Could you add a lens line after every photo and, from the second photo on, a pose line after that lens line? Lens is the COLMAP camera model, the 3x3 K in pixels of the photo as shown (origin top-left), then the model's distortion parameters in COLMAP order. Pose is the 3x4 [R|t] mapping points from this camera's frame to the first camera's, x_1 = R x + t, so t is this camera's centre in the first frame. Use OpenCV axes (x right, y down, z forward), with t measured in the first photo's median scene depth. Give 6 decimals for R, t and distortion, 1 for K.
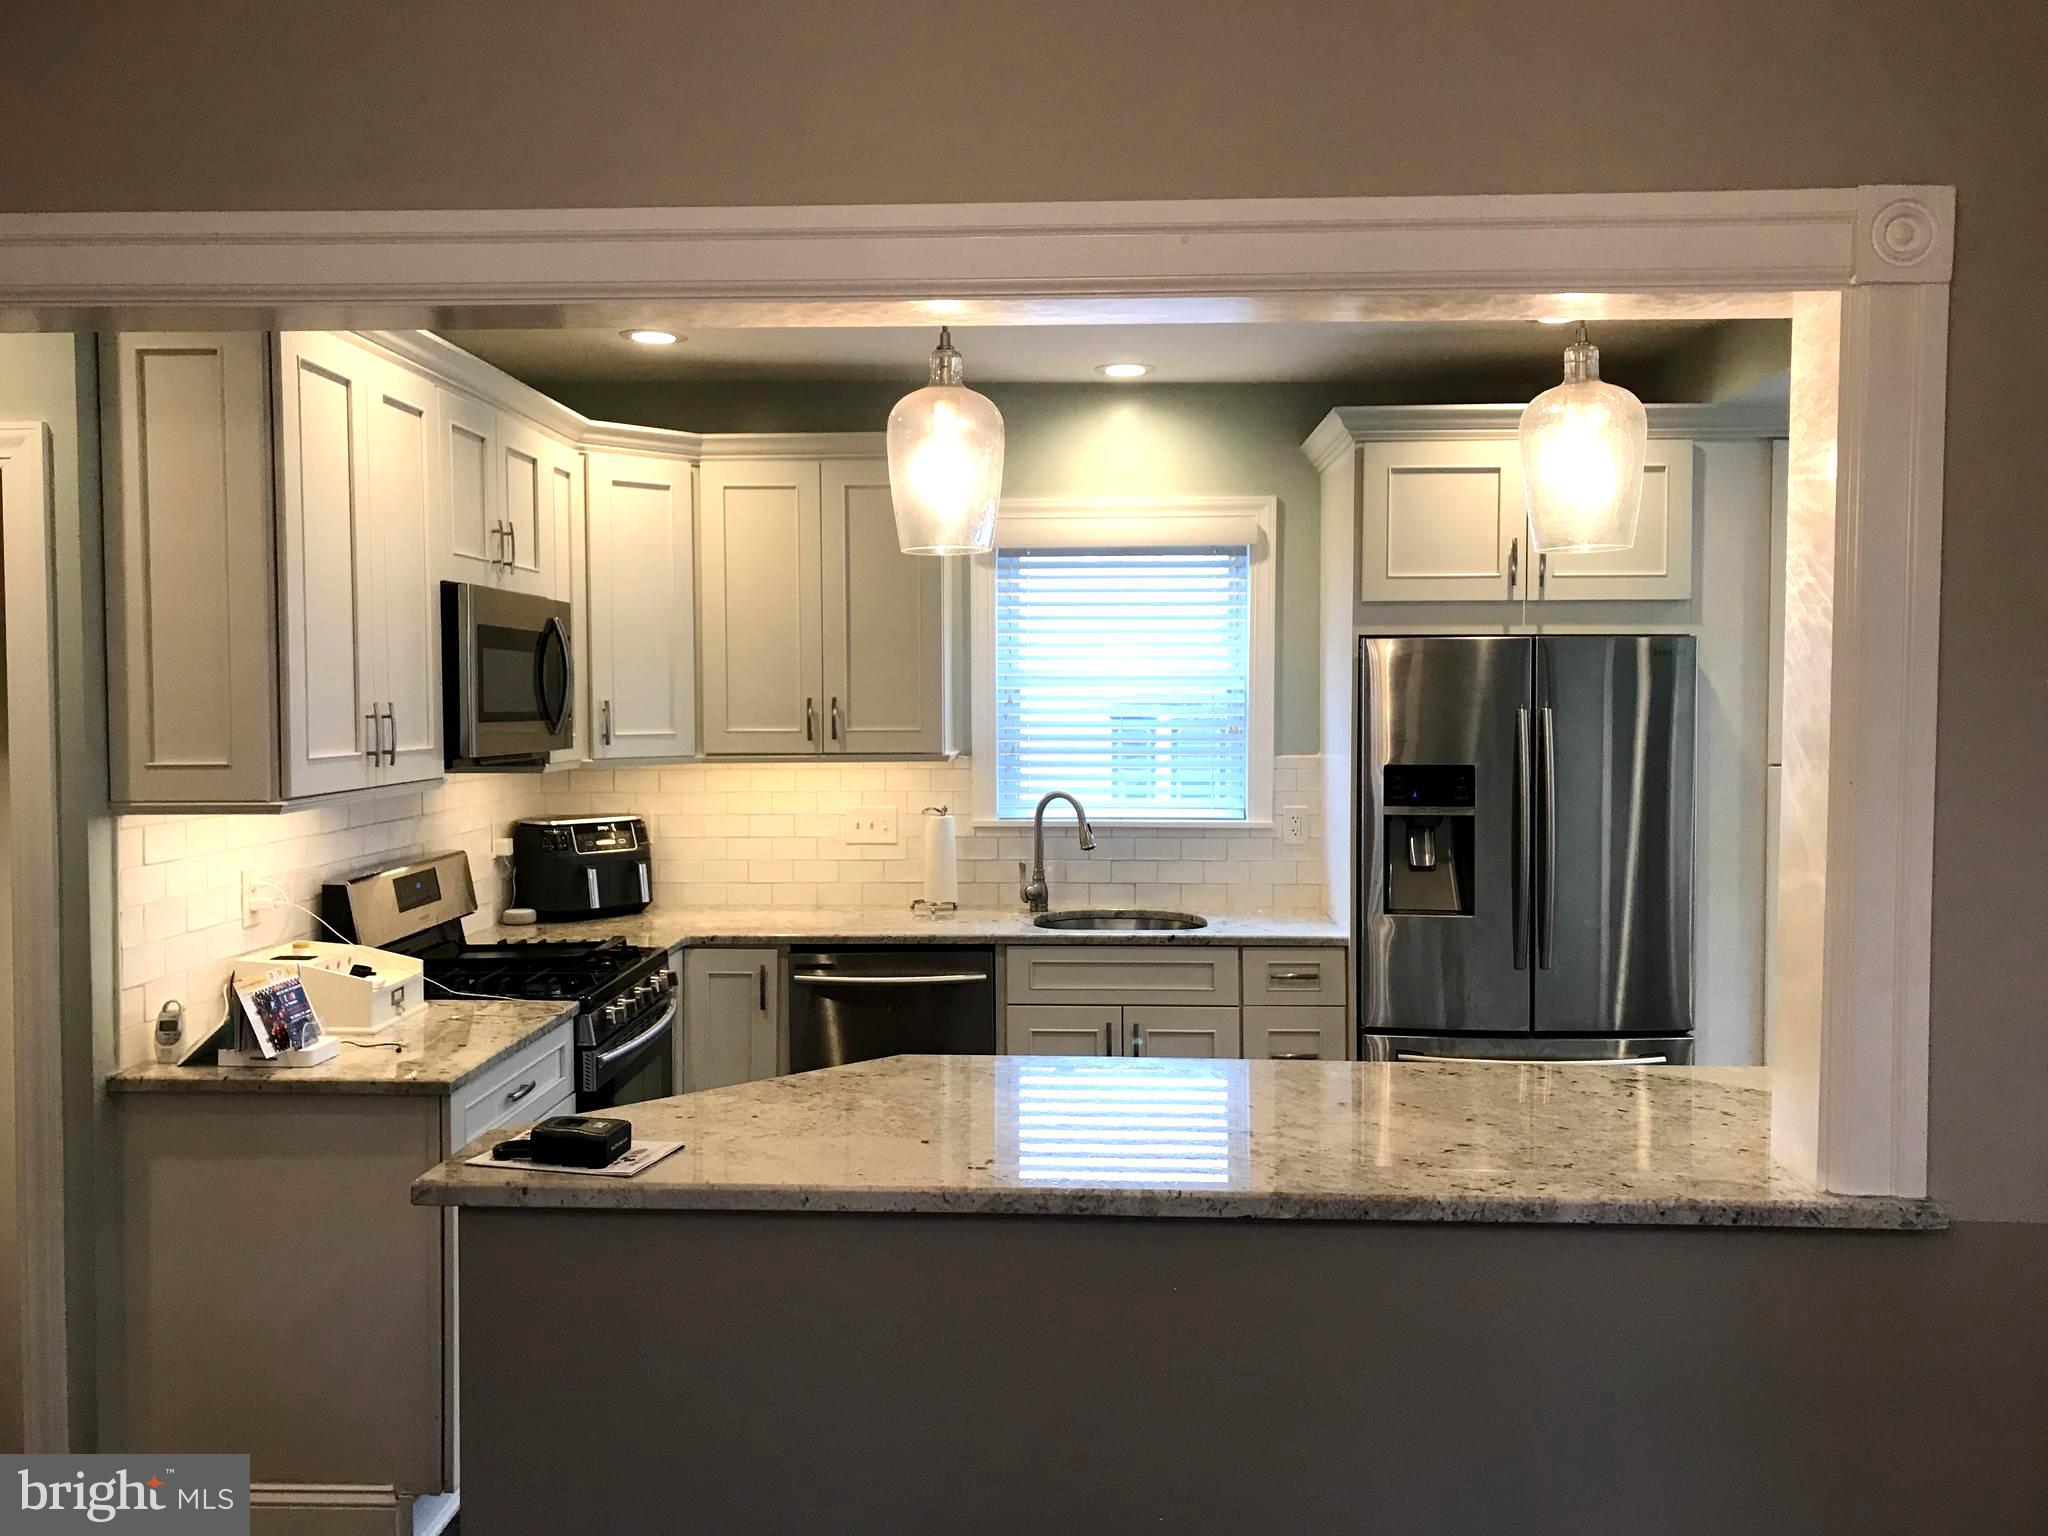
lens RADIAL K [[1667.7, 0, 1010.5], [0, 1667.7, 750.6], [0, 0, 1]] dist [0.032053, -0.038380]
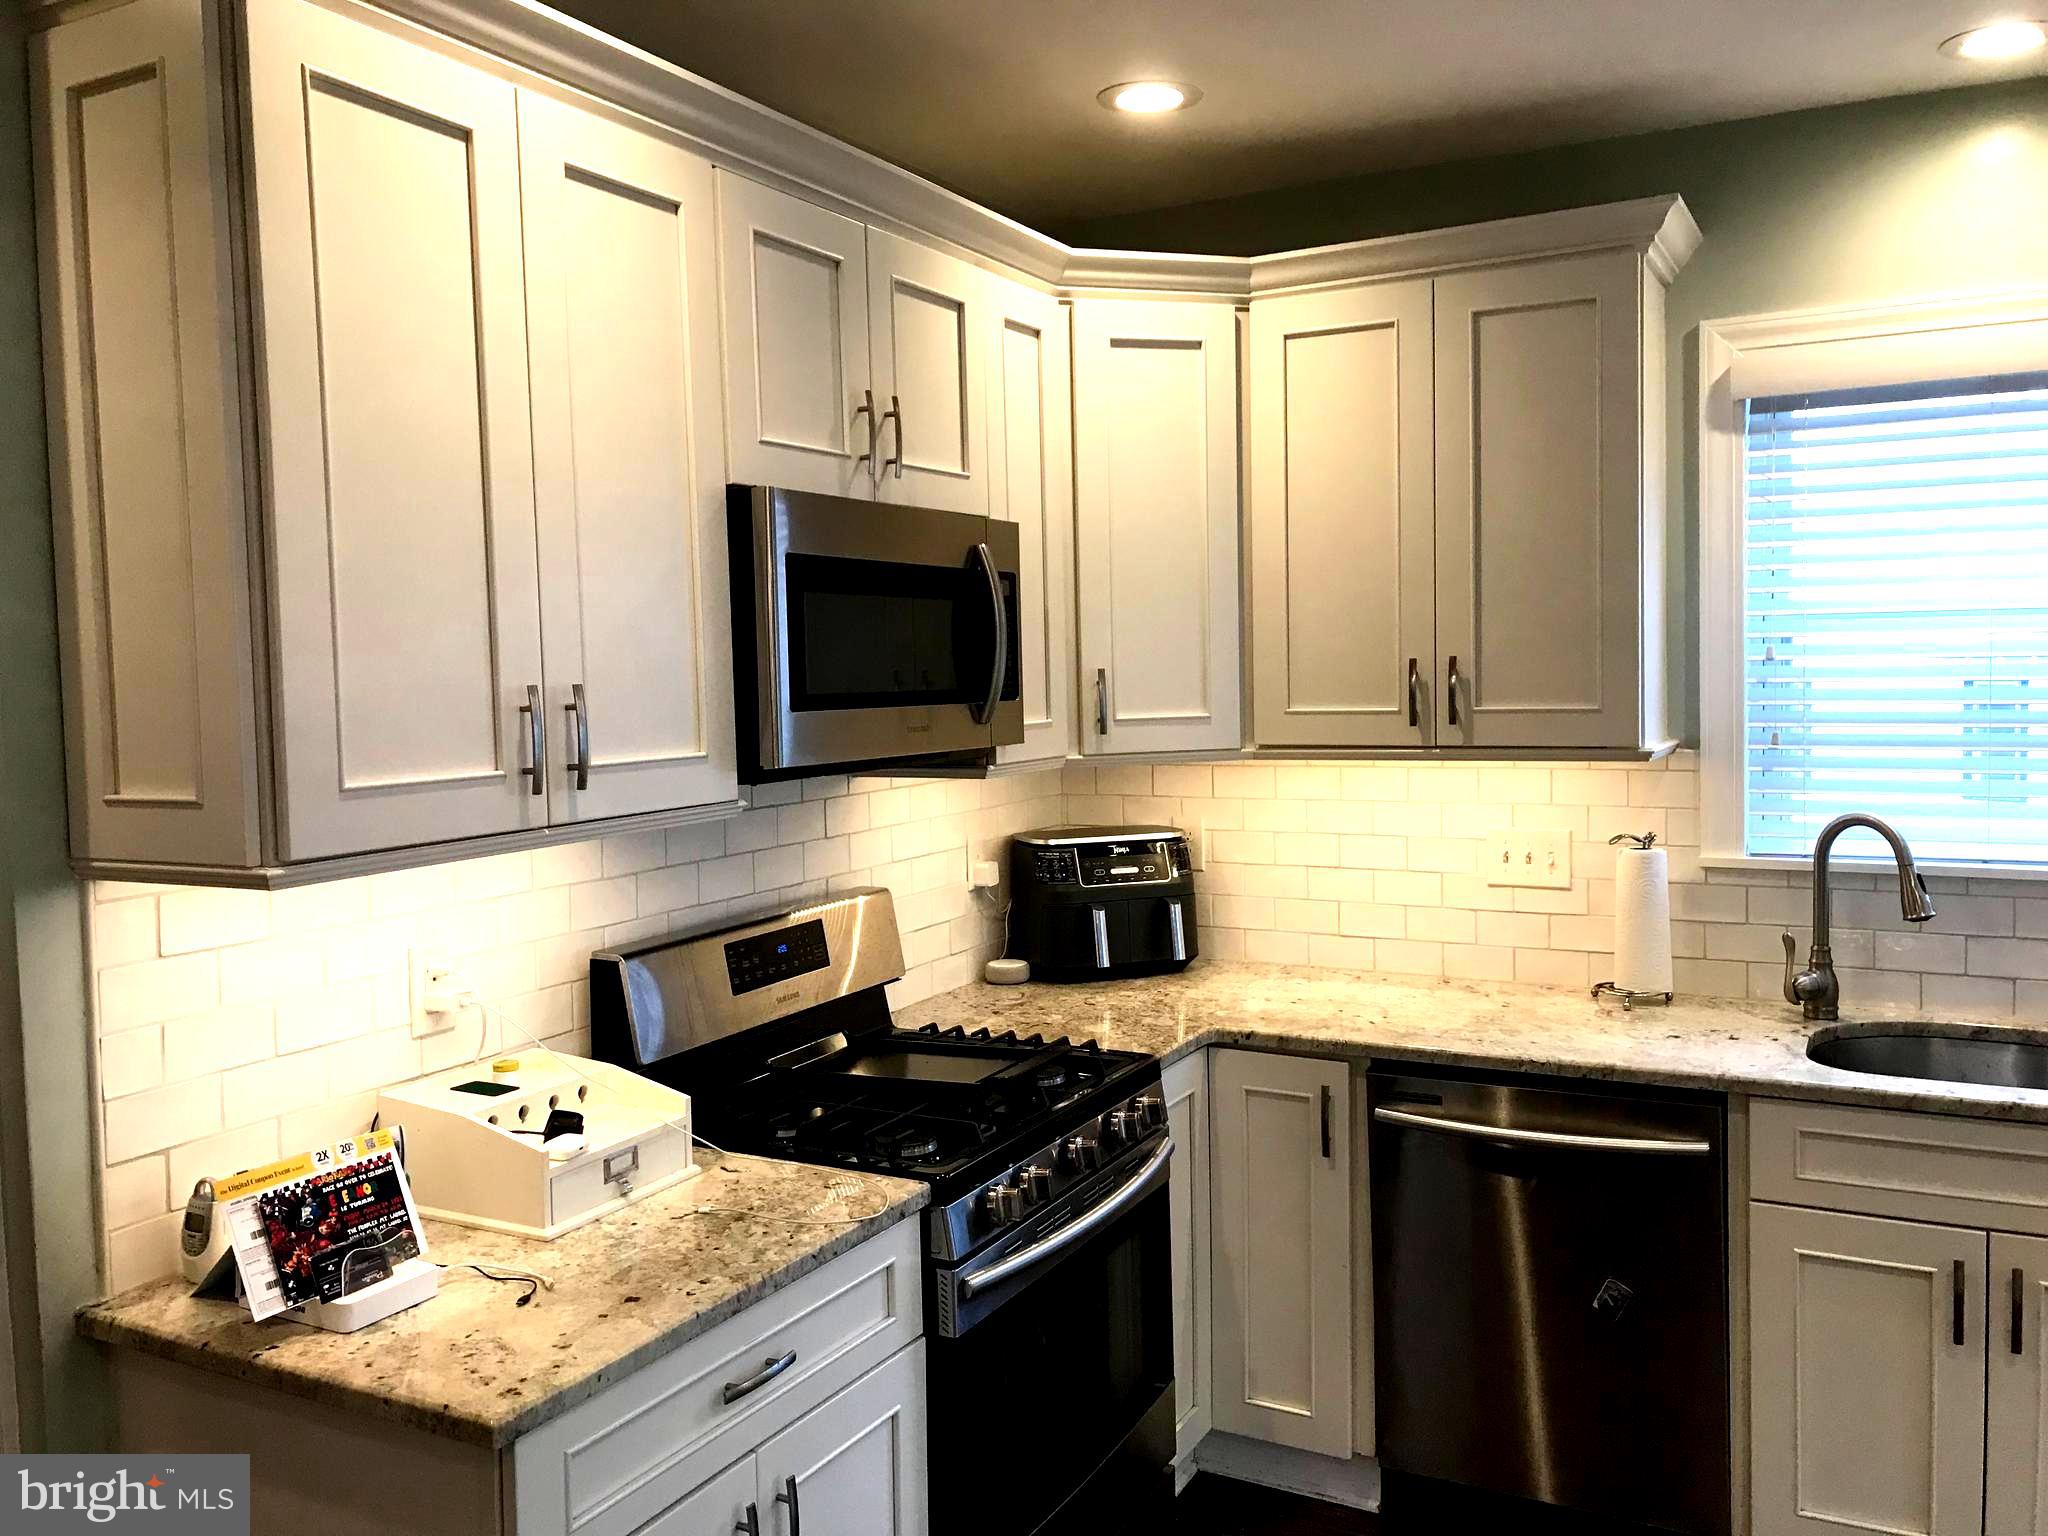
lens RADIAL K [[1667.7, 0, 1010.5], [0, 1667.7, 750.6], [0, 0, 1]] dist [0.032053, -0.038380]
pose [[0.899052, 0.006903, -0.437787, 0.020098], [0.004509, 0.999677, 0.025023, -0.013934], [0.437818, -0.024471, 0.898730, 0.385593]]
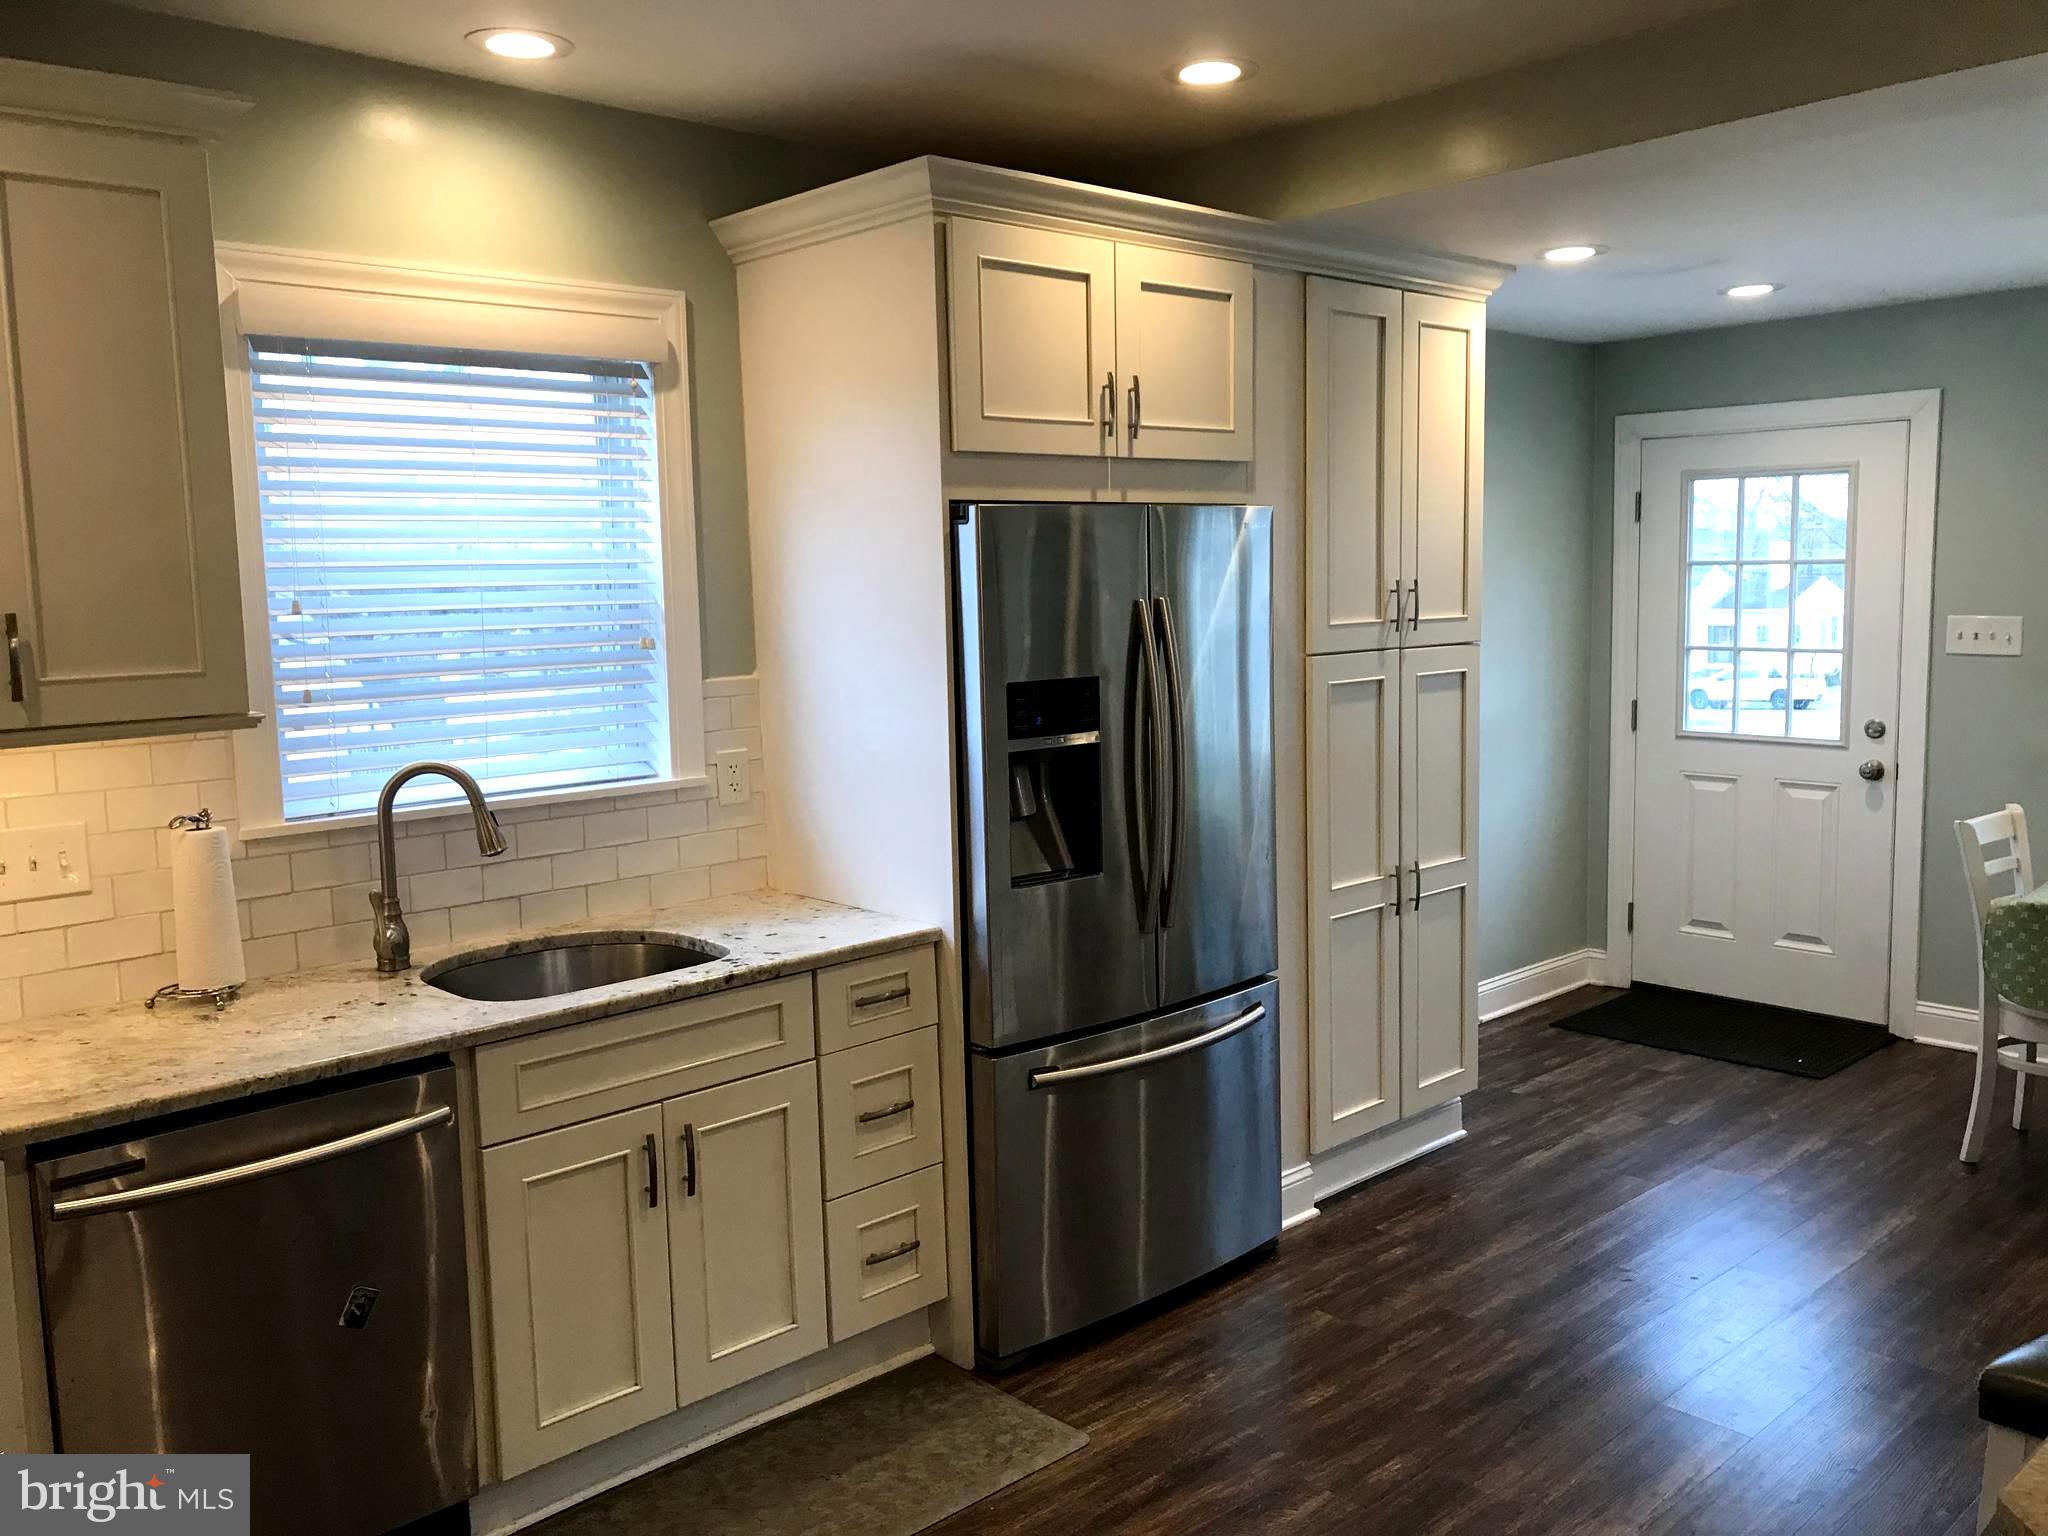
lens RADIAL K [[1667.7, 0, 1010.5], [0, 1667.7, 750.6], [0, 0, 1]] dist [0.032053, -0.038380]
pose [[0.703278, -0.090805, 0.705092, -0.261430], [0.046223, 0.995551, 0.082107, -0.020206], [-0.709411, -0.025152, 0.704346, 0.472423]]
